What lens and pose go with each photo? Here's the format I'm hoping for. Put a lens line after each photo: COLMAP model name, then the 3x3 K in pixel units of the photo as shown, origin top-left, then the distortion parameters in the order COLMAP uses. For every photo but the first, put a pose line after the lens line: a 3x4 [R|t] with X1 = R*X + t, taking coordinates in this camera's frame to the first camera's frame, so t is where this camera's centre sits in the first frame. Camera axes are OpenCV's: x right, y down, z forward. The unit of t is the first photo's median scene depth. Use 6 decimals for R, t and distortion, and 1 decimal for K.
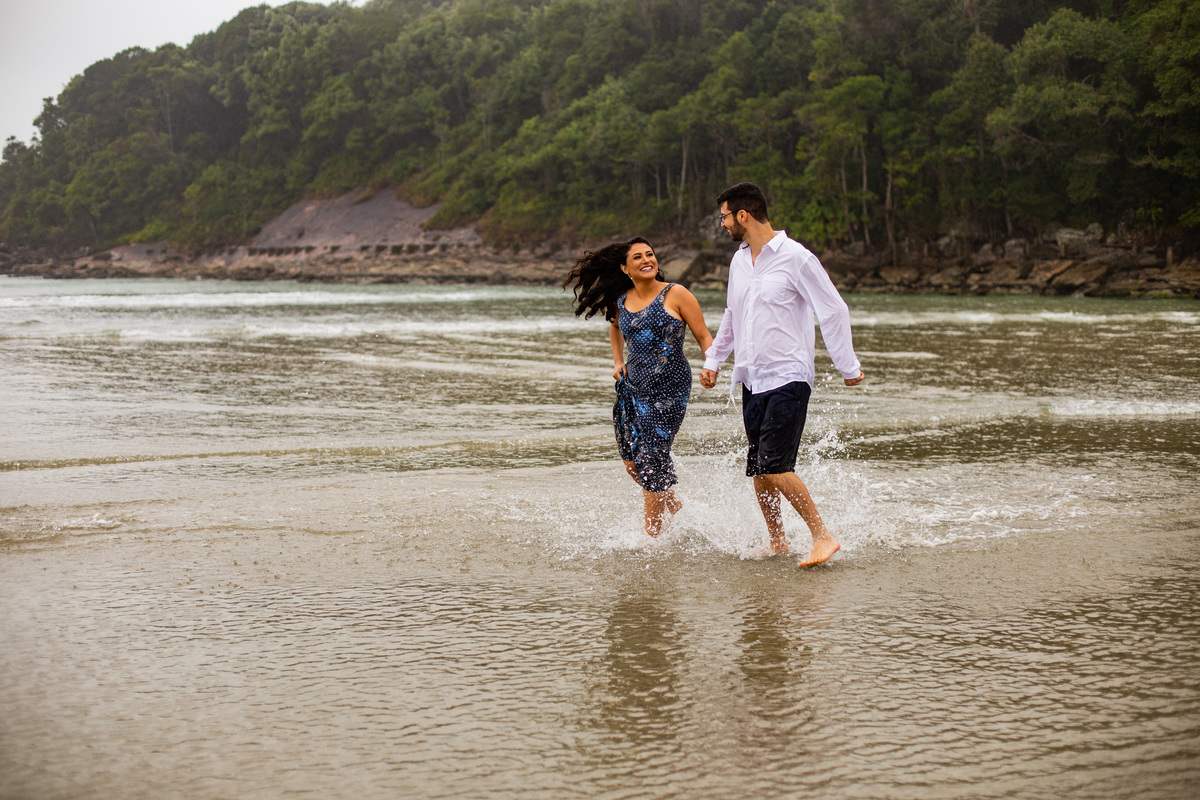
lens RADIAL K [[1746.5, 0, 600.0], [0, 1746.5, 400.0], [0, 0, 1]] dist [-0.132814, 0.023899]
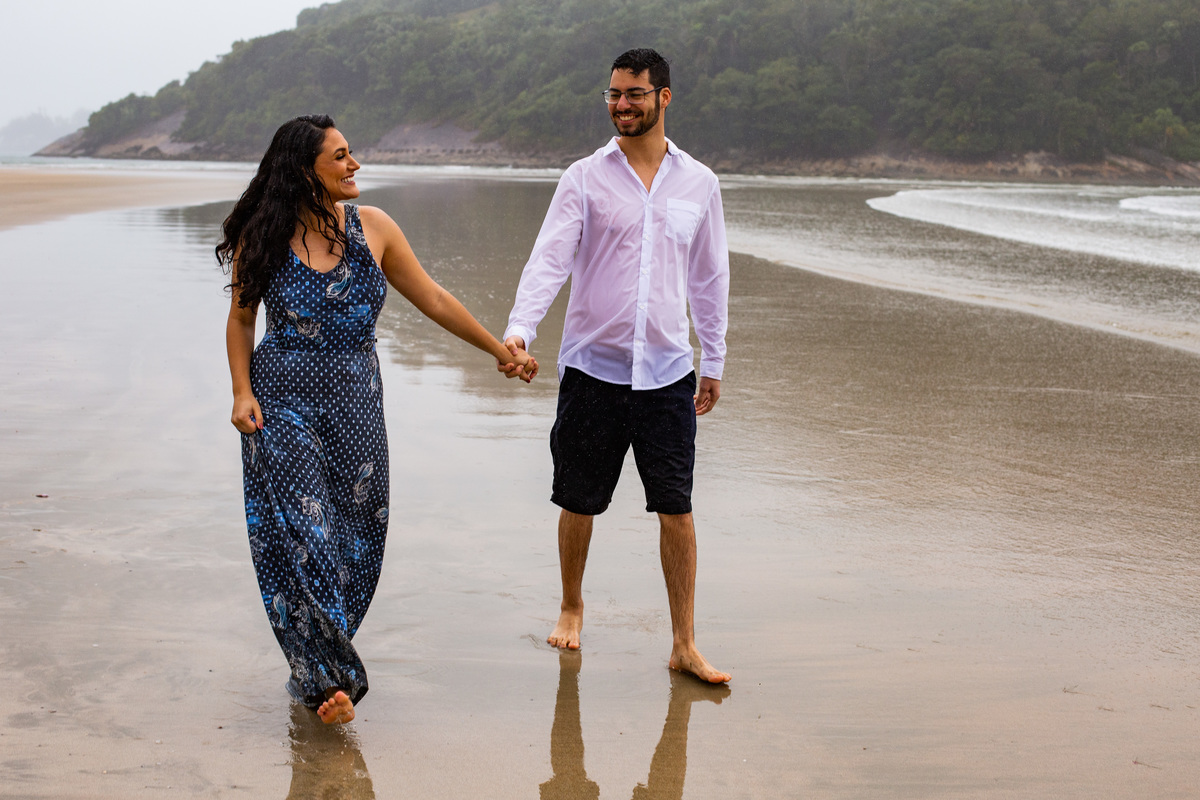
lens RADIAL K [[1746.5, 0, 600.0], [0, 1746.5, 400.0], [0, 0, 1]] dist [-0.132814, 0.023899]
pose [[0.999223, 0.007808, 0.038634, -0.024789], [-0.010136, 0.998122, 0.060415, 0.087644], [-0.038090, -0.060760, 0.997425, -1.159846]]
